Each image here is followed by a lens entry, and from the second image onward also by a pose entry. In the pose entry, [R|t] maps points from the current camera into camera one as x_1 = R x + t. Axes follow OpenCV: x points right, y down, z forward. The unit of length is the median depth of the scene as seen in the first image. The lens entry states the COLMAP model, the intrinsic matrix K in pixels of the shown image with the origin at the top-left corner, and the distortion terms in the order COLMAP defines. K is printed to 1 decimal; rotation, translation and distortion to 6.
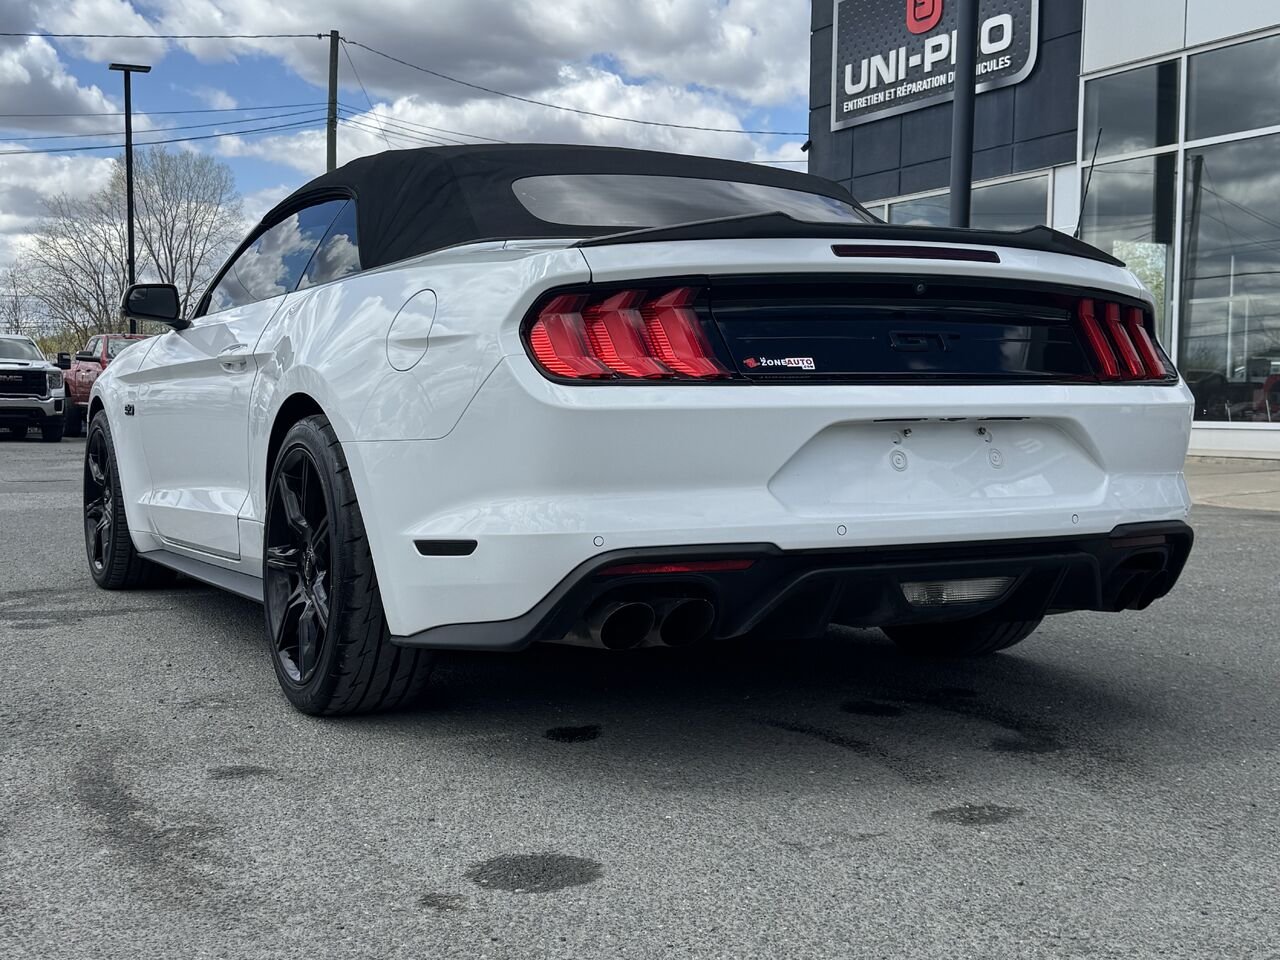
lens RADIAL K [[1600.2, 0, 640.0], [0, 1600.2, 480.0], [0, 0, 1]] dist [0.212572, -0.557779]
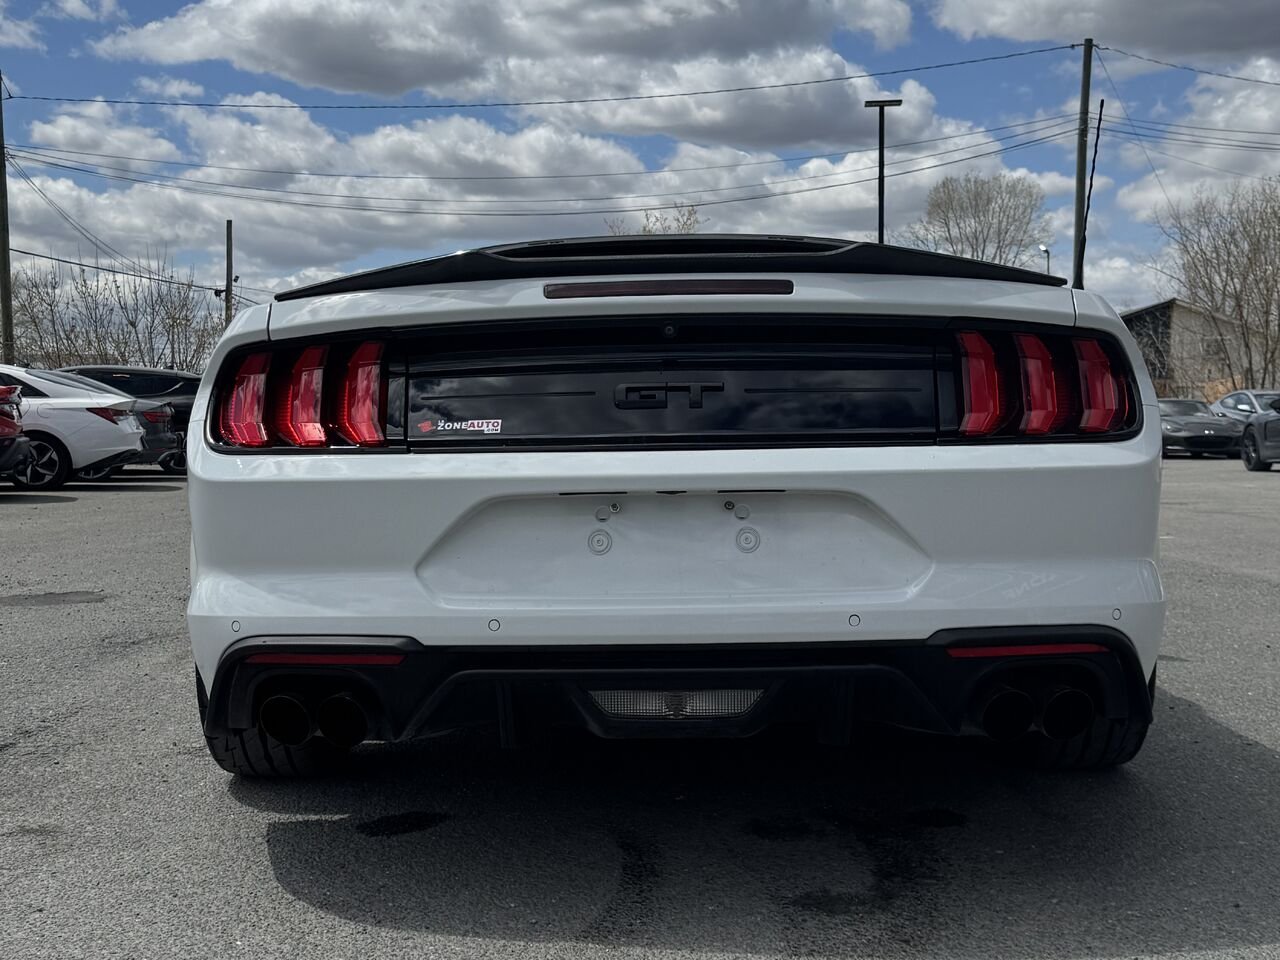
lens RADIAL K [[1581.3, 0, 640.0], [0, 1581.3, 480.0], [0, 0, 1]] dist [0.194366, -0.488682]
pose [[0.876356, 0.008979, -0.481581, 0.504887], [-0.012518, 0.999913, -0.004137, -0.036092], [0.481502, 0.009654, 0.876392, 0.260926]]
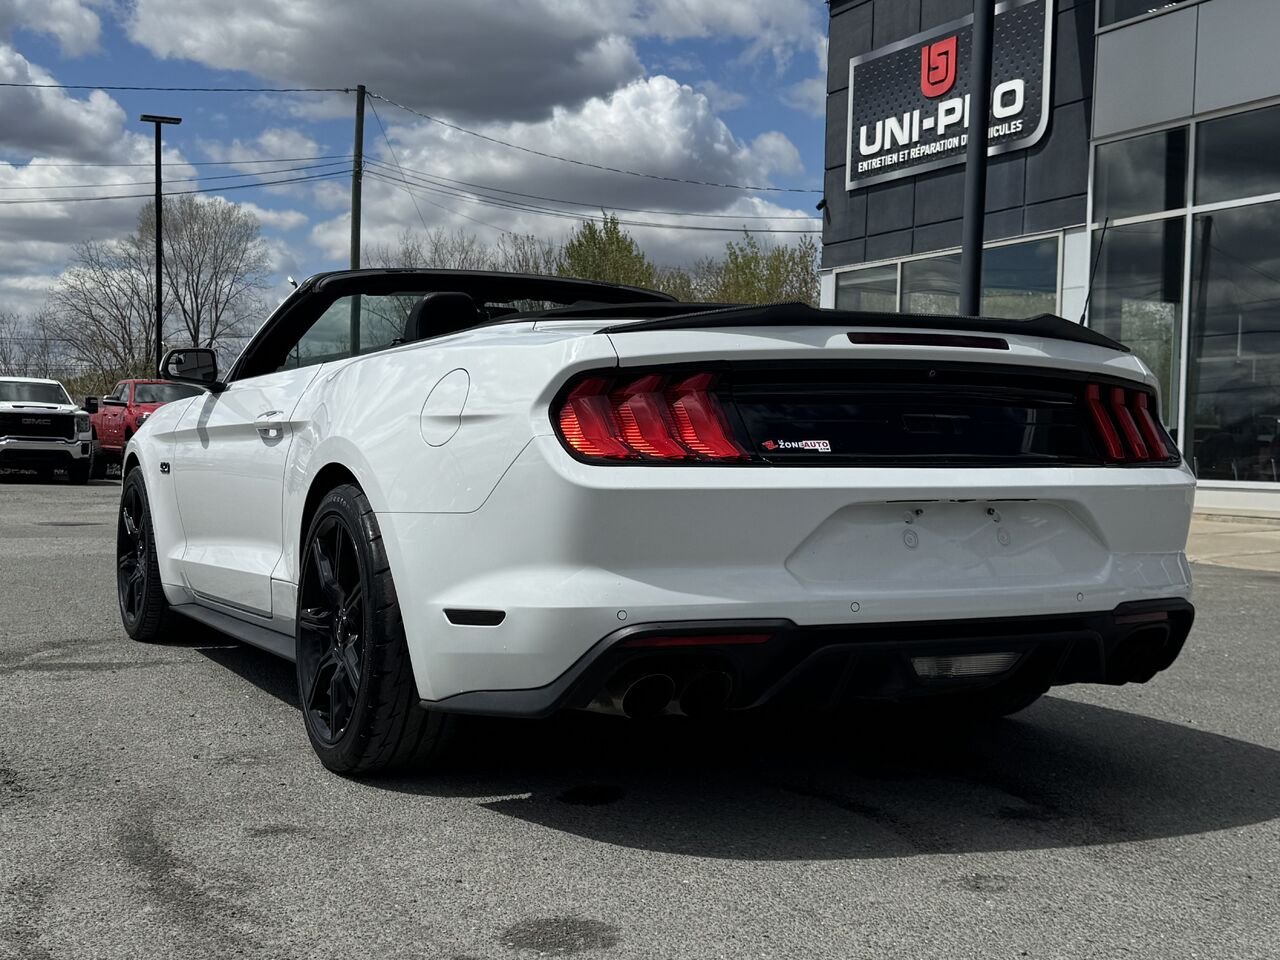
lens RADIAL K [[1579.8, 0, 642.4], [0, 1579.8, 494.3], [0, 0, 1]] dist [0.209267, -0.551233]
pose [[0.999899, 0.012292, -0.007096, -0.005209], [-0.012428, 0.999733, -0.019471, -0.017073], [0.006855, 0.019557, 0.999785, -0.028166]]
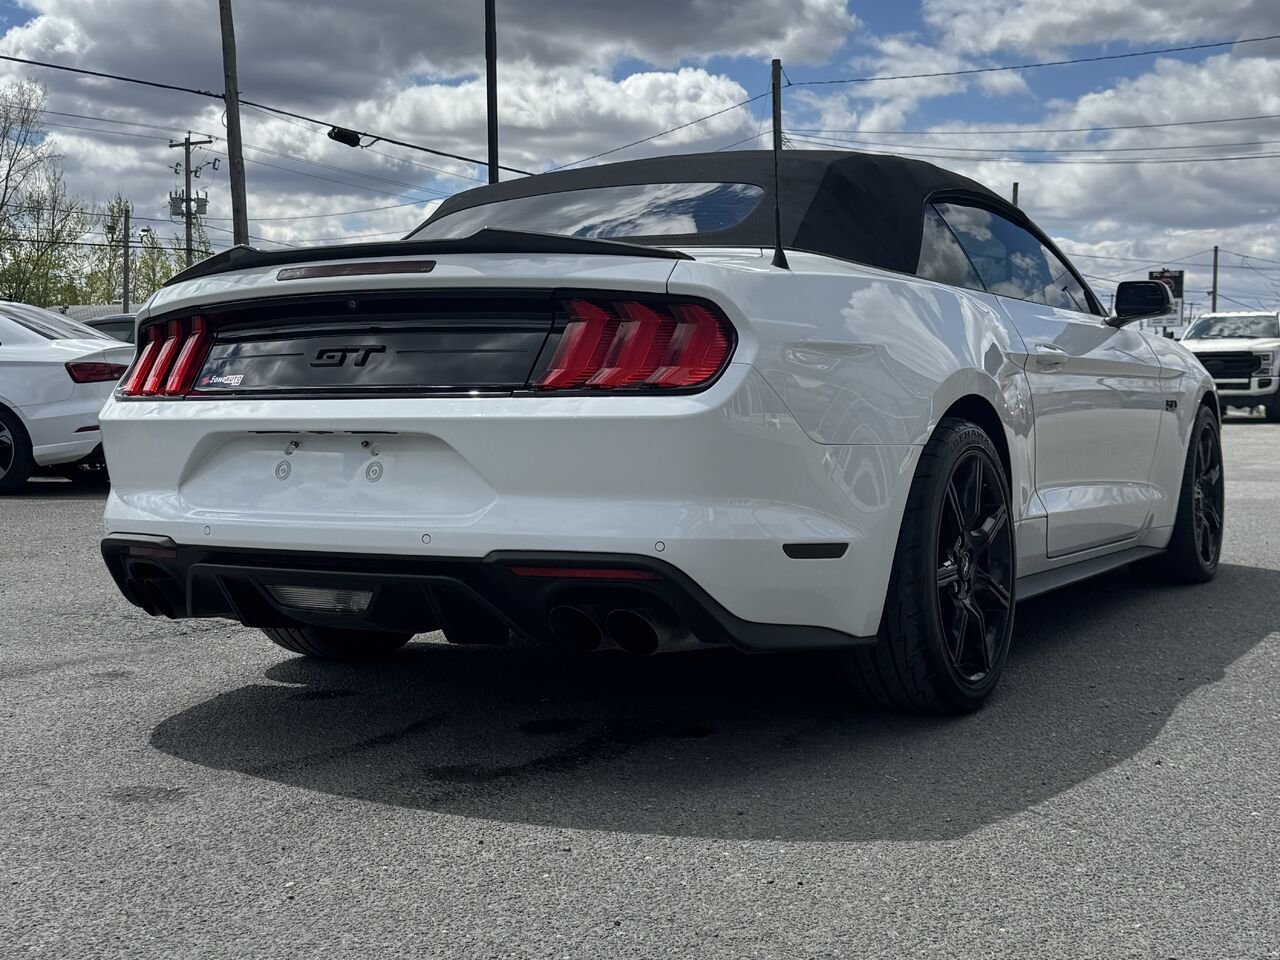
lens RADIAL K [[1601.2, 0, 630.5], [0, 1601.2, 470.1], [0, 0, 1]] dist [0.199397, -0.493815]
pose [[0.525645, 0.035897, -0.849946, 1.051331], [-0.030668, 0.999259, 0.023237, -0.039019], [0.850151, 0.013852, 0.526356, 0.559245]]
